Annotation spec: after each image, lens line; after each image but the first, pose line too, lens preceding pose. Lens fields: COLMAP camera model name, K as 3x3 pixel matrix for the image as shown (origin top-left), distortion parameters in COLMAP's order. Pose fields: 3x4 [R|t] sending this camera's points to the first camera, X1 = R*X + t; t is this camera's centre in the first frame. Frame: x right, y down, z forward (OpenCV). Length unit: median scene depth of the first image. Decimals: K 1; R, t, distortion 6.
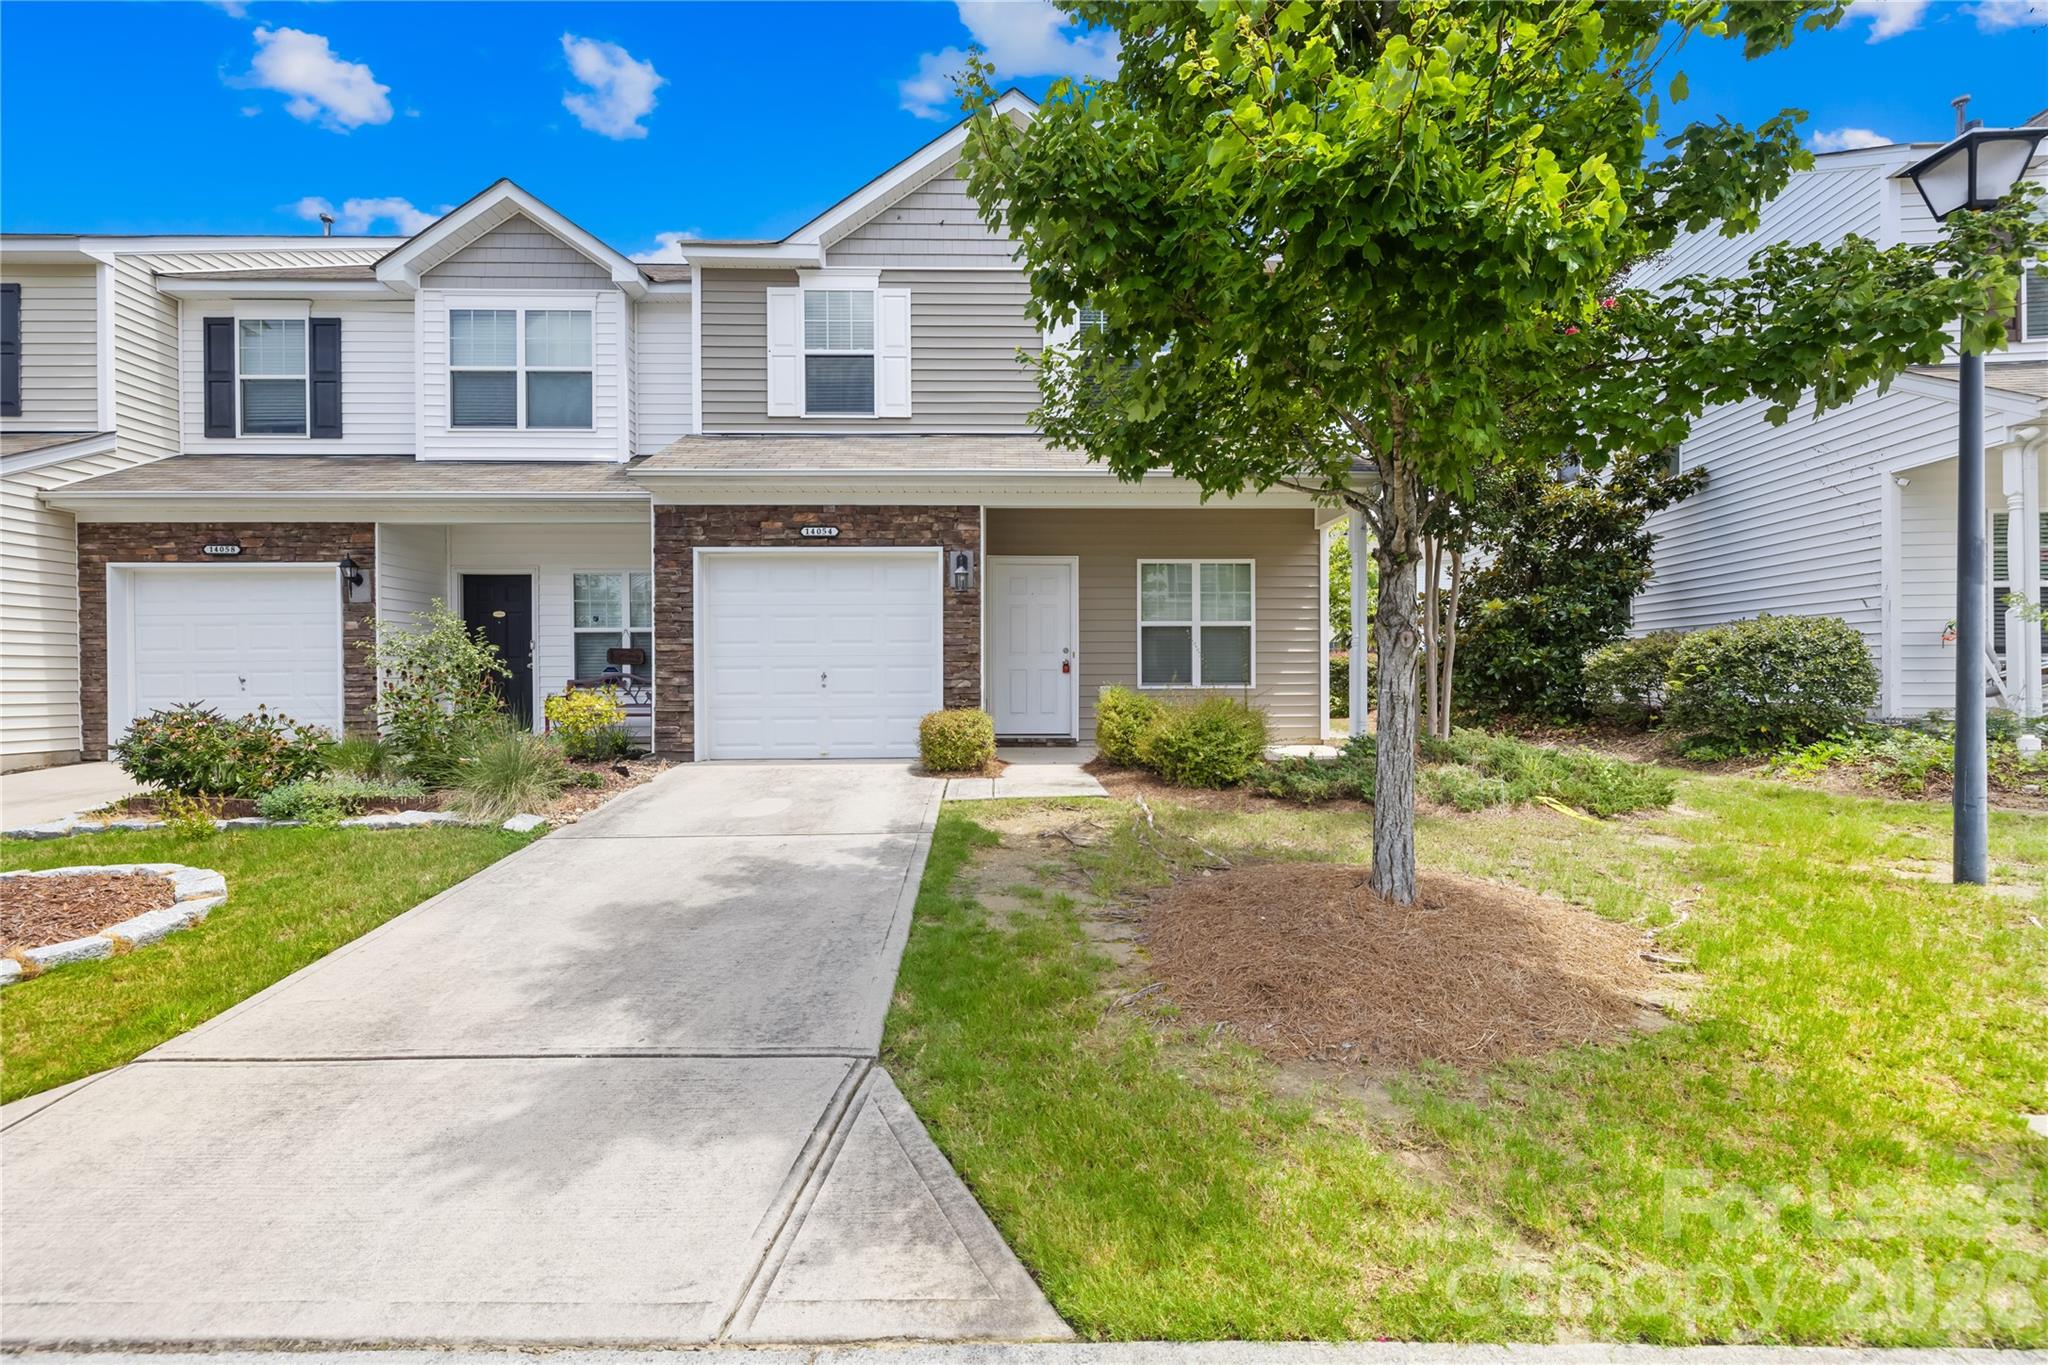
lens RADIAL K [[866.7, 0, 1028.1], [0, 866.7, 671.7], [0, 0, 1]] dist [0.001088, -0.000458]
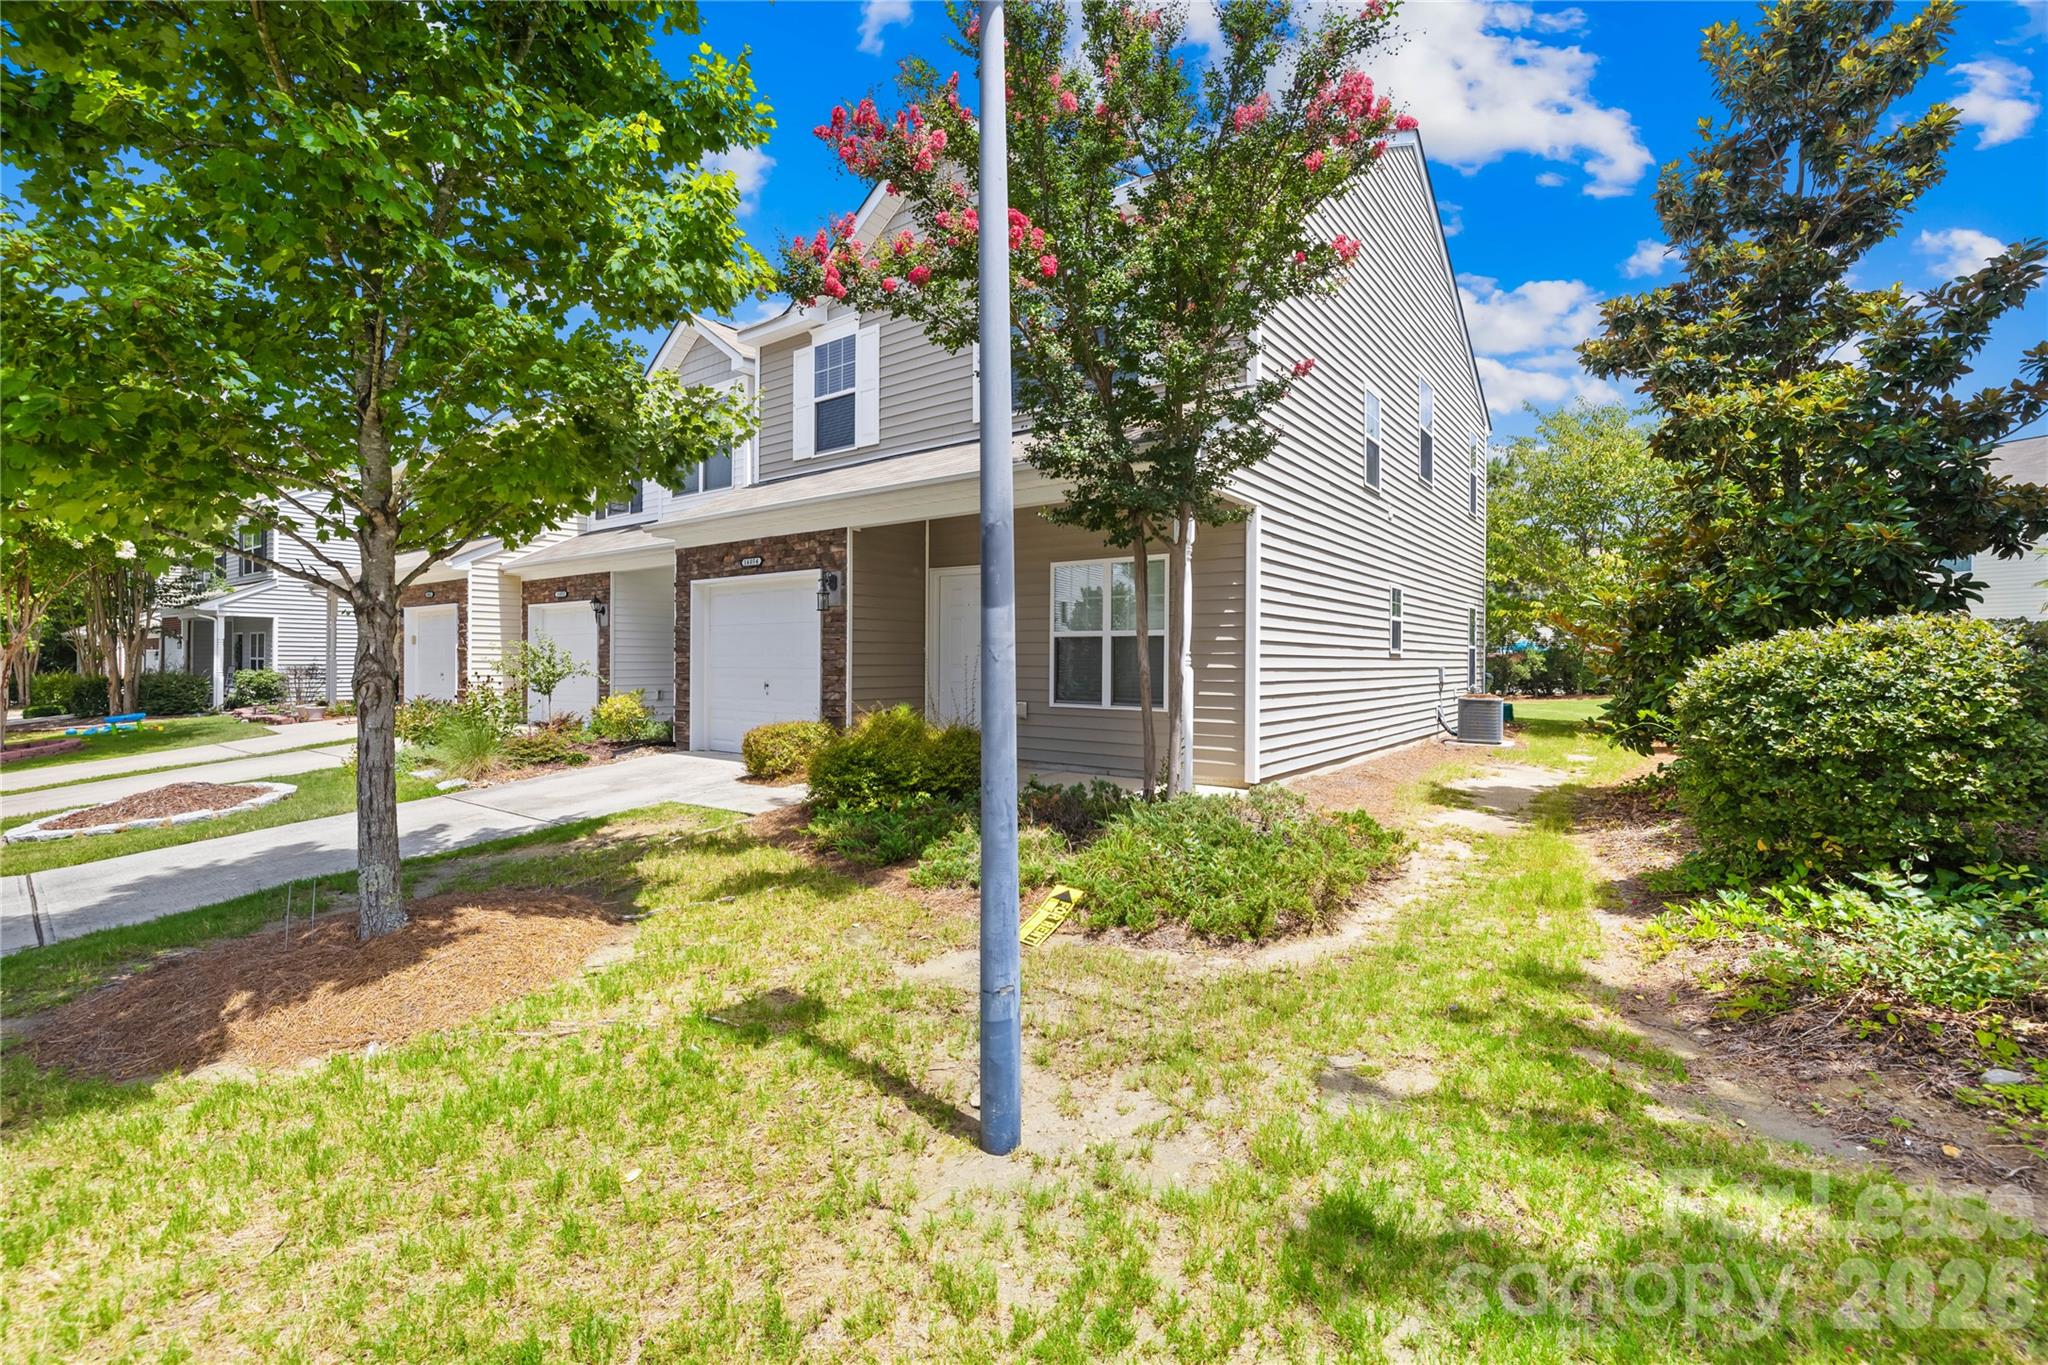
lens RADIAL K [[879.2, 0, 1026.3], [0, 879.2, 643.5], [0, 0, 1]] dist [-0.001775, -0.000221]
pose [[0.779960, -0.003786, -0.625817, 0.766564], [-0.006031, 0.999890, -0.013566, -0.036648], [0.625800, 0.014356, 0.779852, 0.299364]]
